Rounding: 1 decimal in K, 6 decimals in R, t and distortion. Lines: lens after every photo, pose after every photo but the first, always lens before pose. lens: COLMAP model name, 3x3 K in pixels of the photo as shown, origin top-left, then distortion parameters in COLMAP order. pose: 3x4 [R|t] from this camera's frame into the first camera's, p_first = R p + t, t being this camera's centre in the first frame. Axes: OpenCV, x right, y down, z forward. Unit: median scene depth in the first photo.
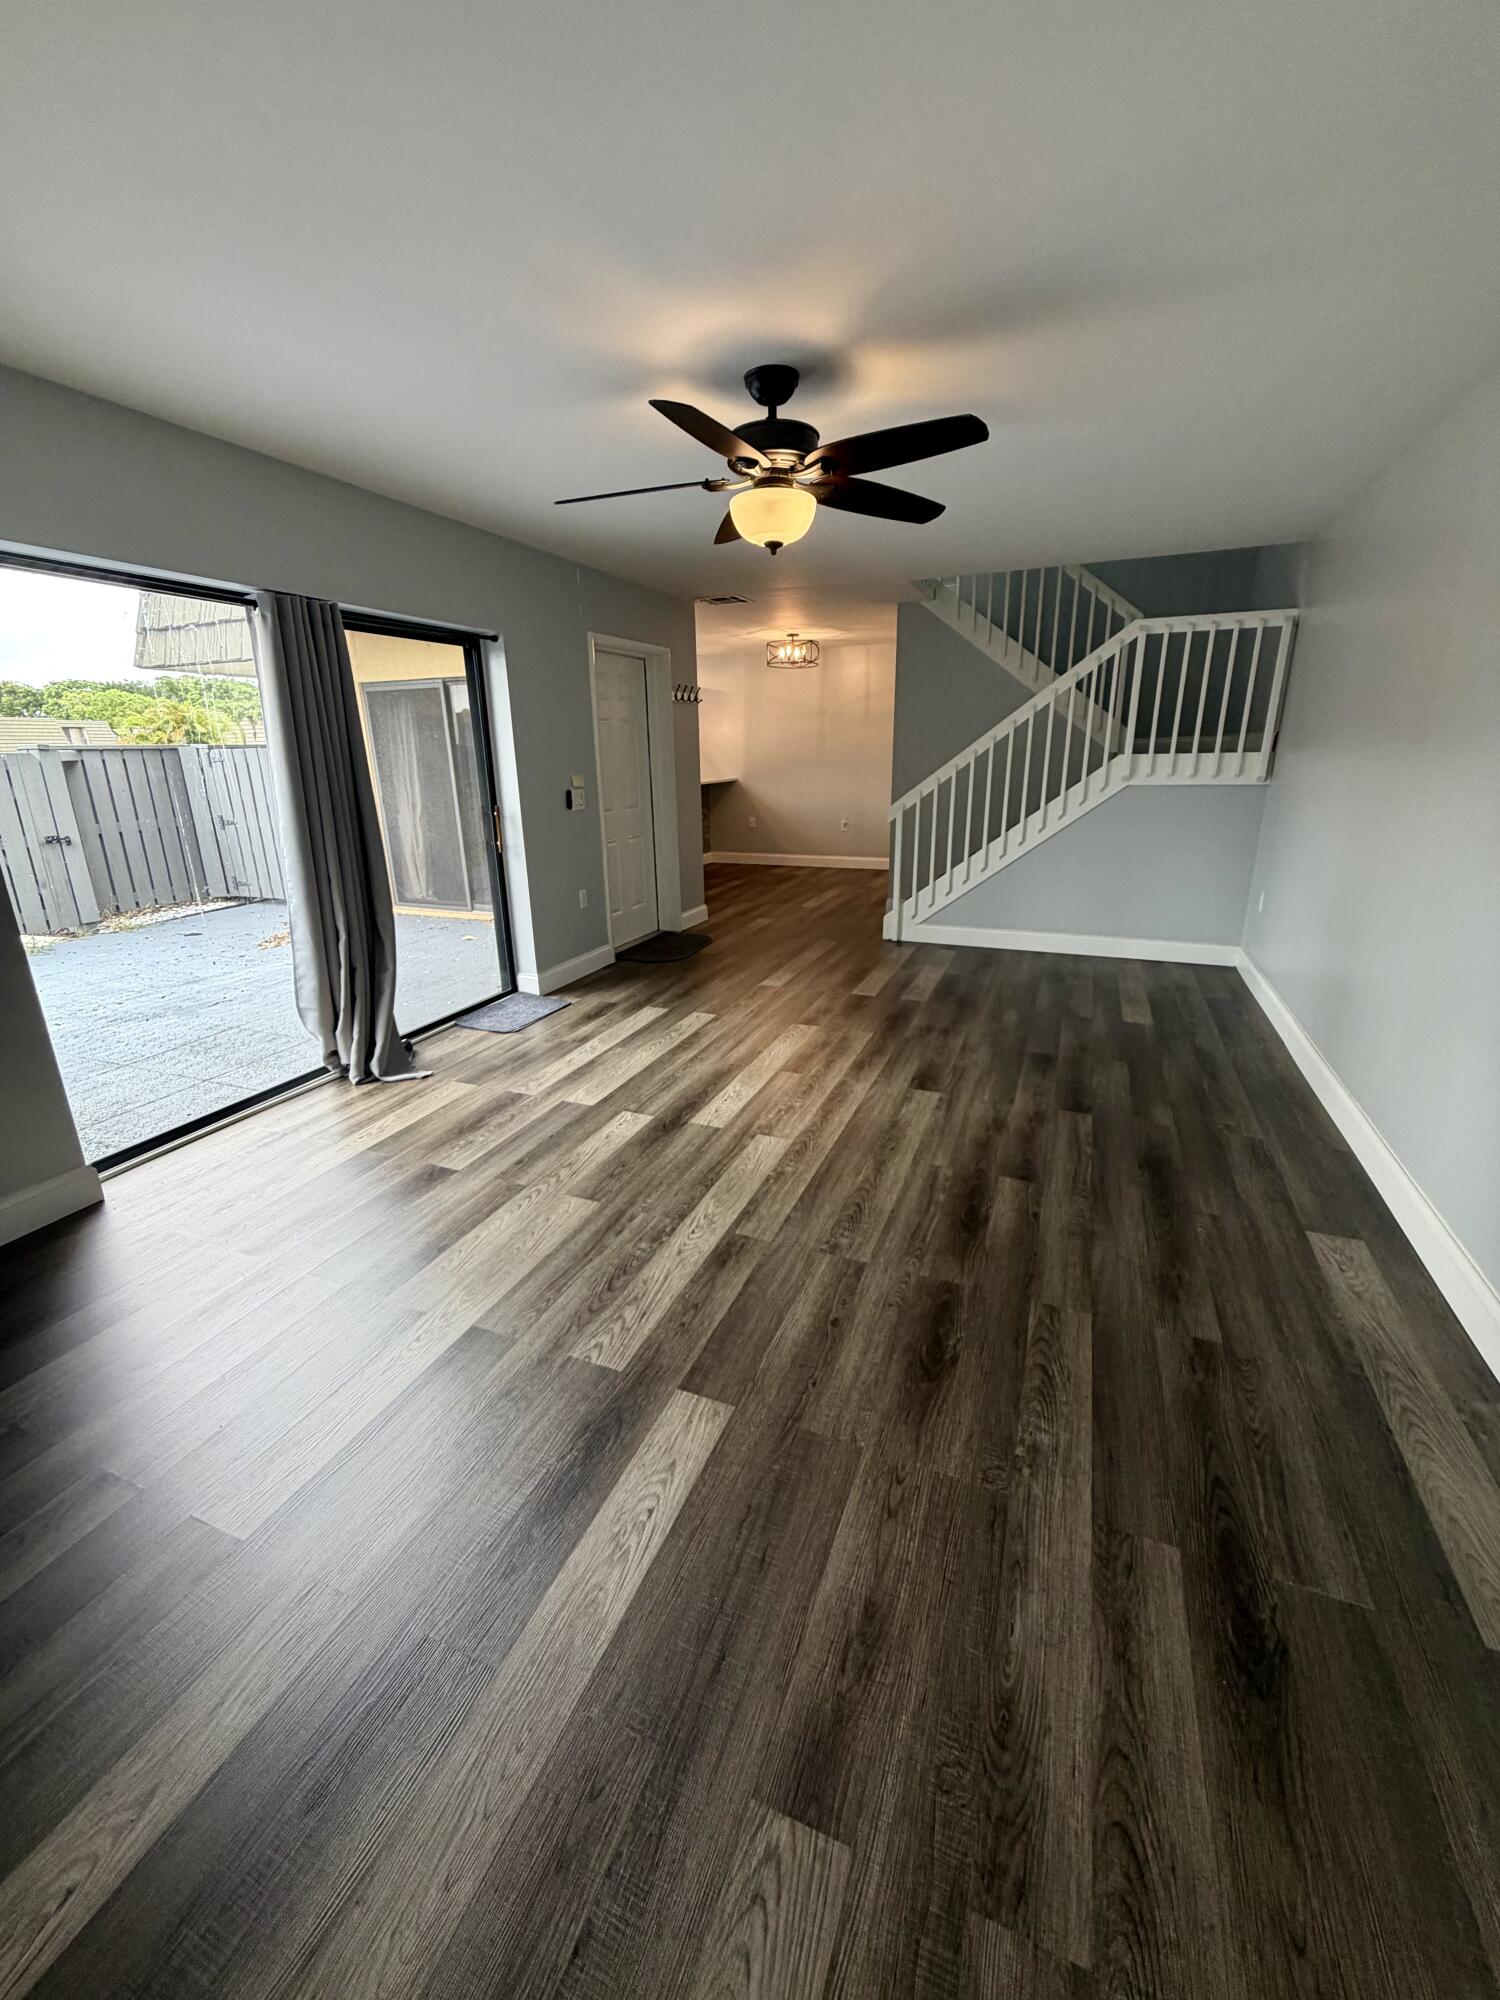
lens RADIAL K [[798.3, 0, 747.5], [0, 798.3, 992.5], [0, 0, 1]] dist [-0.000612, 0.000499]
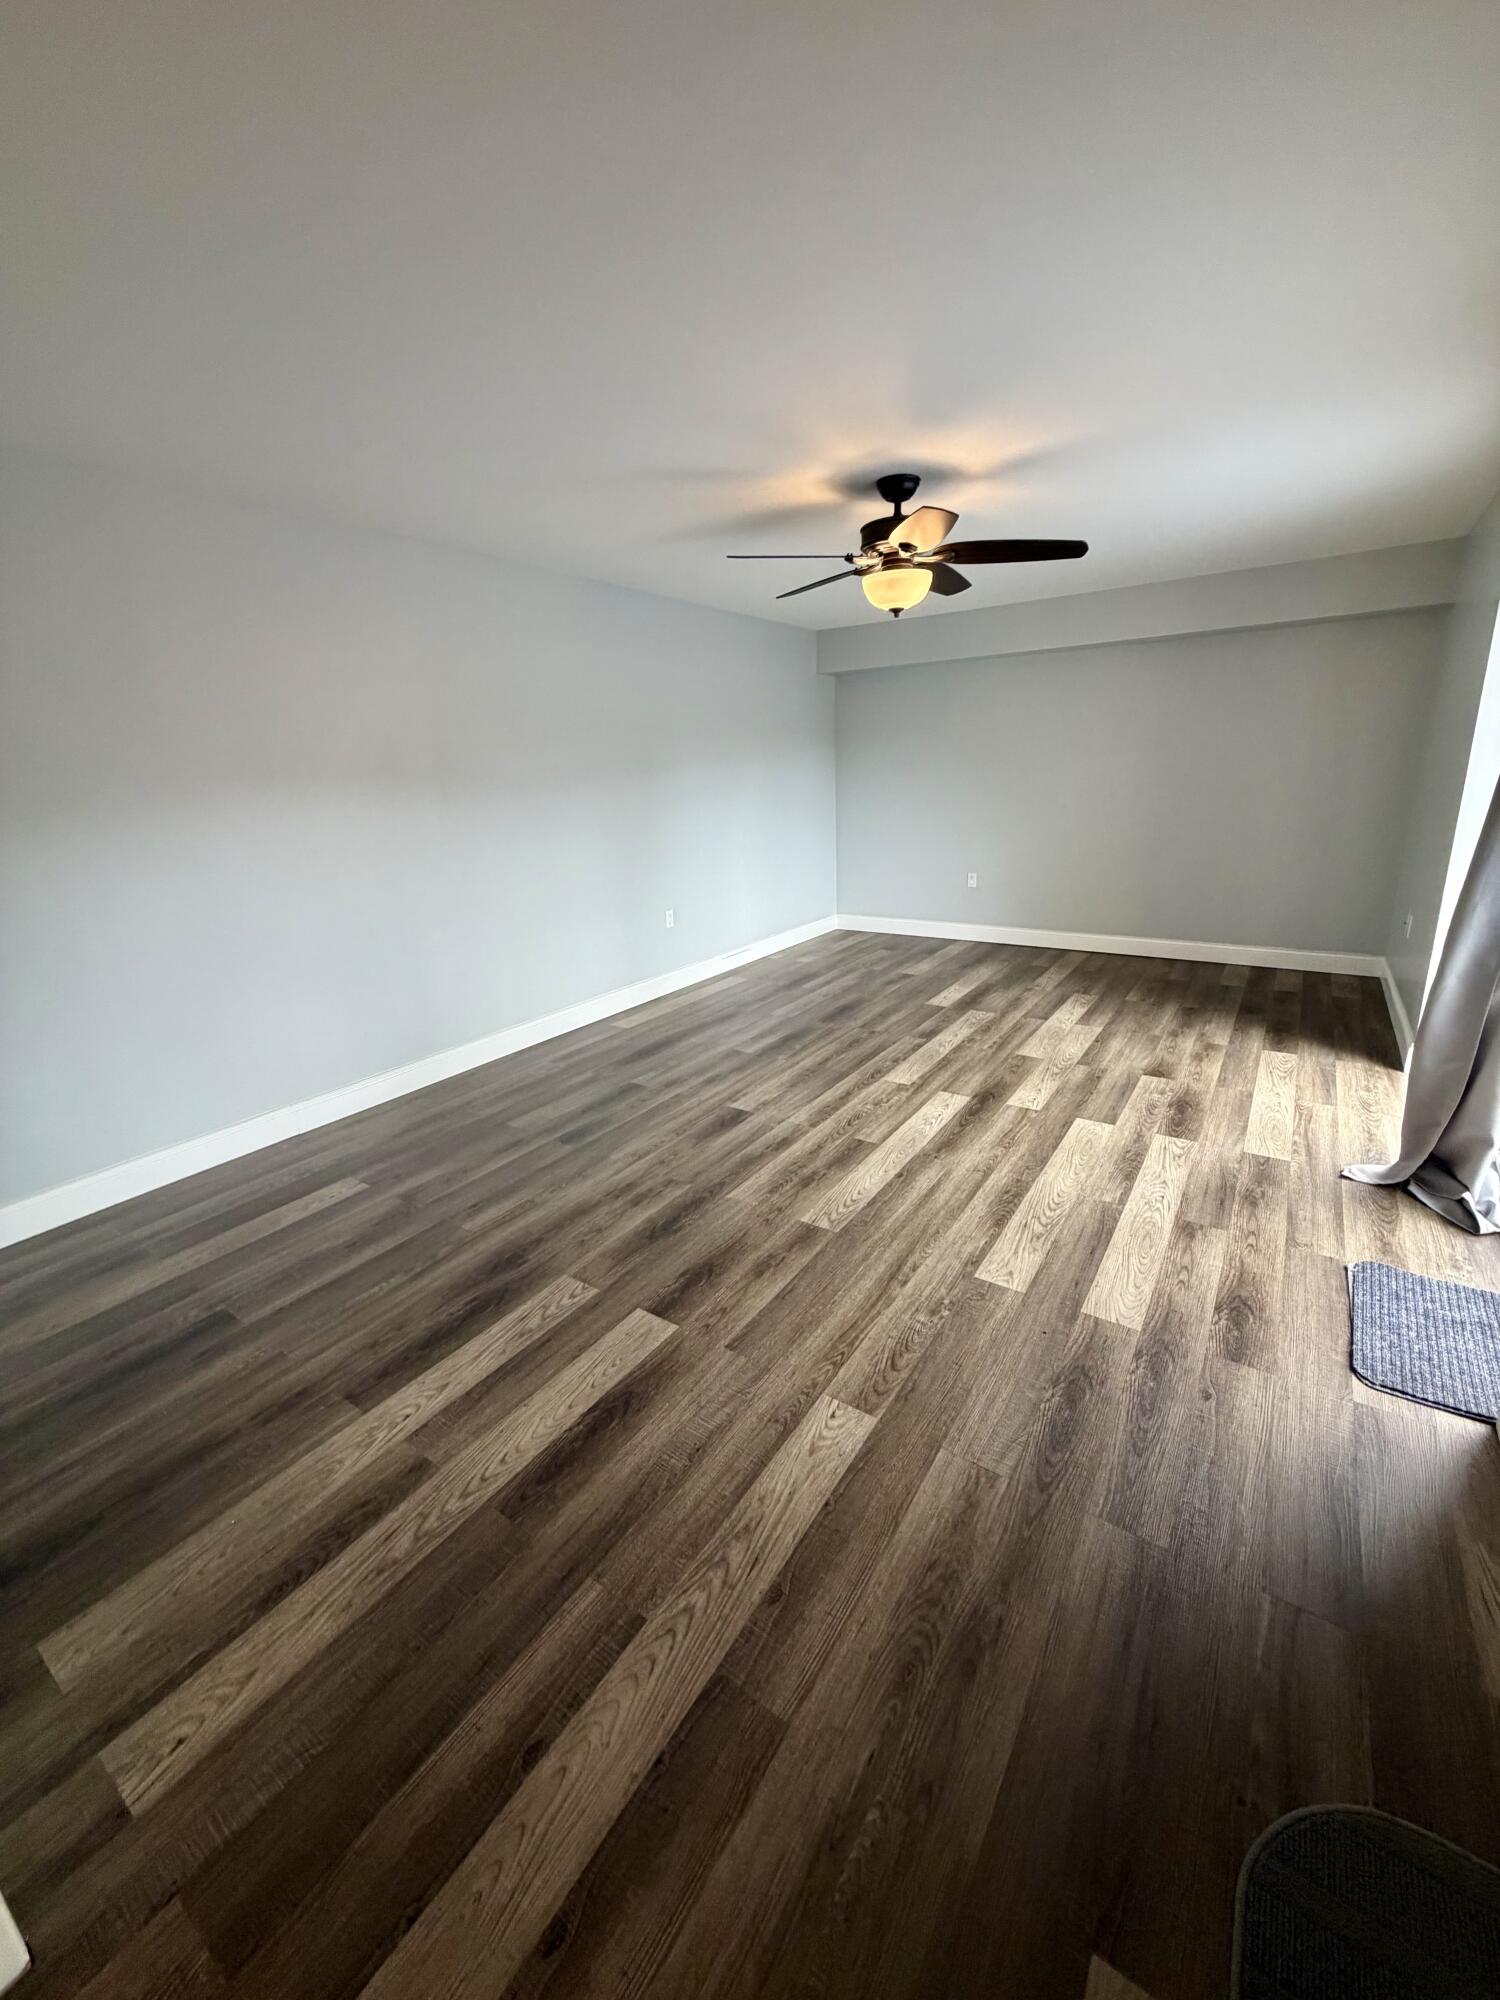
lens RADIAL K [[798.3, 0, 754.8], [0, 798.3, 1001.5], [0, 0, 1]] dist [-0.000612, 0.000499]
pose [[-0.978305, -0.004692, 0.207117, -0.008344], [0.110782, 0.832953, 0.542142, -0.589840], [-0.175062, 0.553325, -0.814362, 1.889154]]
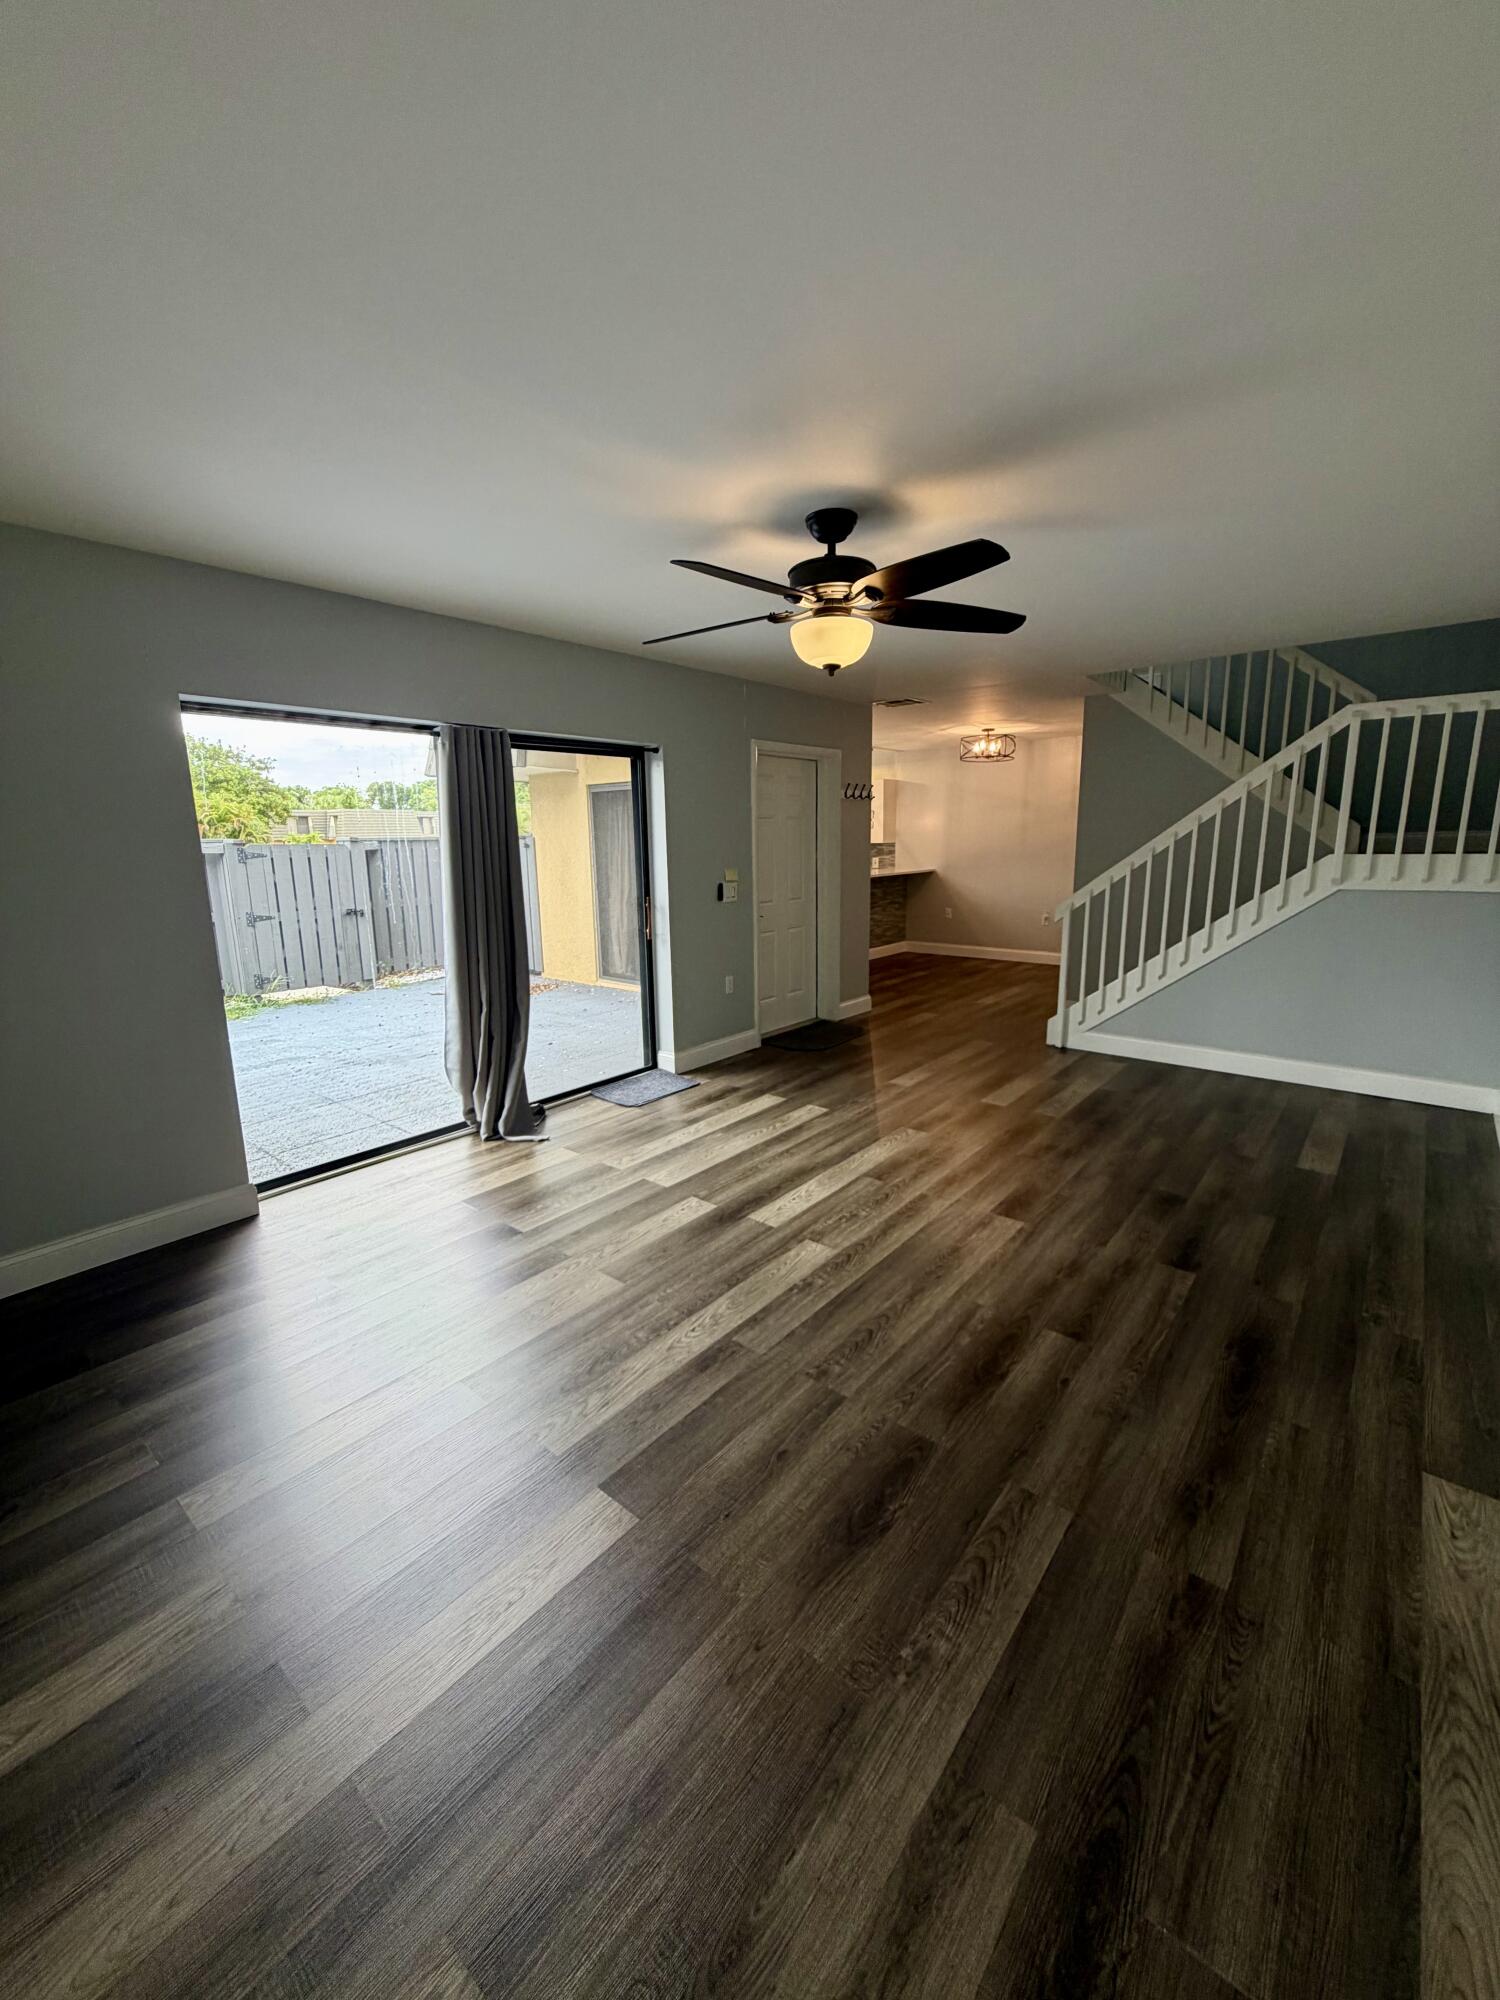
lens RADIAL K [[798.3, 0, 748.7], [0, 798.3, 991.8], [0, 0, 1]] dist [-0.000612, 0.000499]
pose [[0.954194, 0.058523, -0.293409, 0.206163], [-0.087786, 0.992283, -0.087569, -0.030180], [0.286020, 0.109315, 0.951968, 0.016547]]
